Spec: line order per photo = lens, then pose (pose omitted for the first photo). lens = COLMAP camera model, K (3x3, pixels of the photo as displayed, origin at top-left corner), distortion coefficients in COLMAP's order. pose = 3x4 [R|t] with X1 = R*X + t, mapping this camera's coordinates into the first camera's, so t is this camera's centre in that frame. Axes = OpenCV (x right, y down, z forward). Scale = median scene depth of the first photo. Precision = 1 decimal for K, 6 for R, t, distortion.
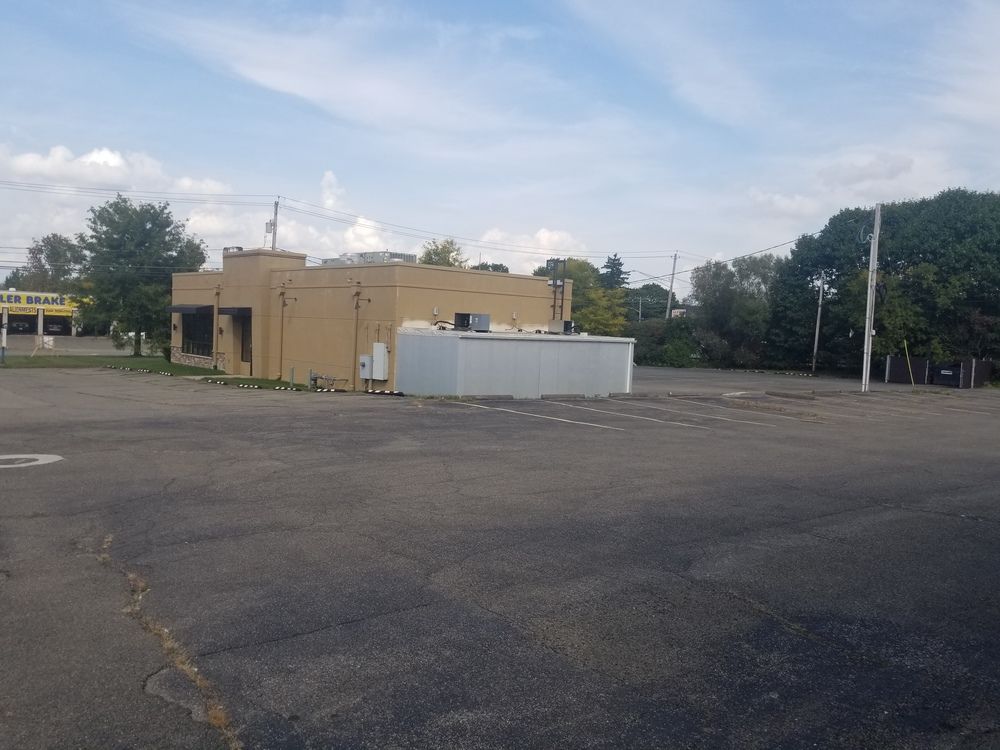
lens RADIAL K [[762.8, 0, 463.4], [0, 762.8, 390.5], [0, 0, 1]] dist [-0.030047, -0.002592]
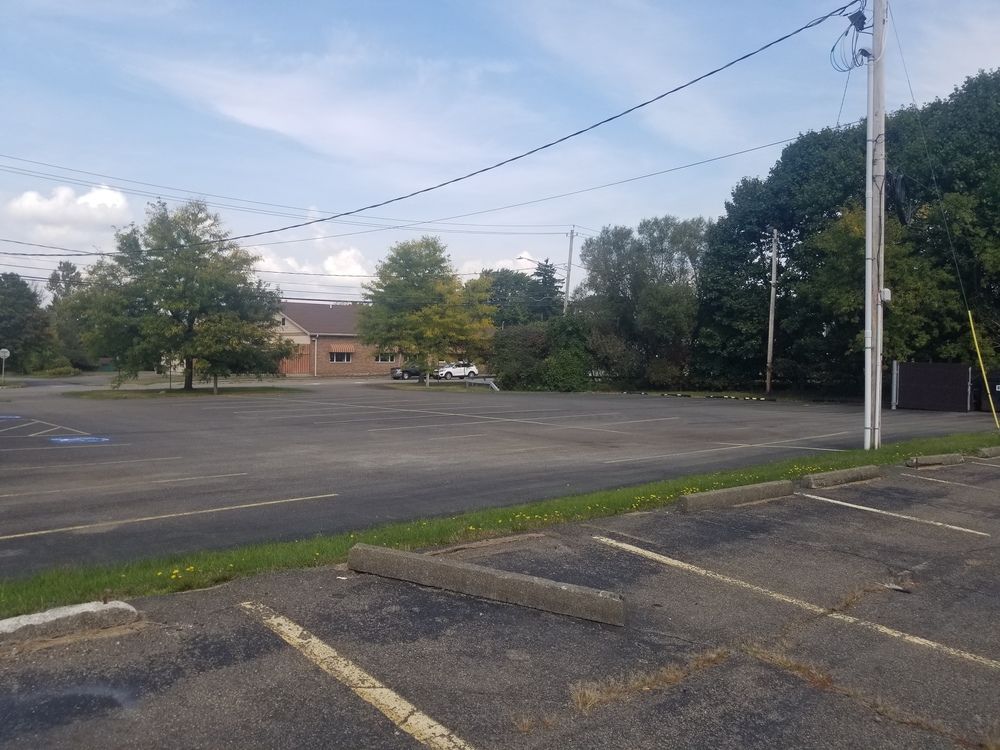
lens RADIAL K [[773.9, 0, 474.0], [0, 773.9, 373.8], [0, 0, 1]] dist [0.005890, -0.006050]
pose [[0.998468, -0.026495, 0.048582, 0.184060], [0.029194, 0.998020, -0.055710, -0.011597], [-0.047010, 0.057043, 0.997264, 0.365076]]
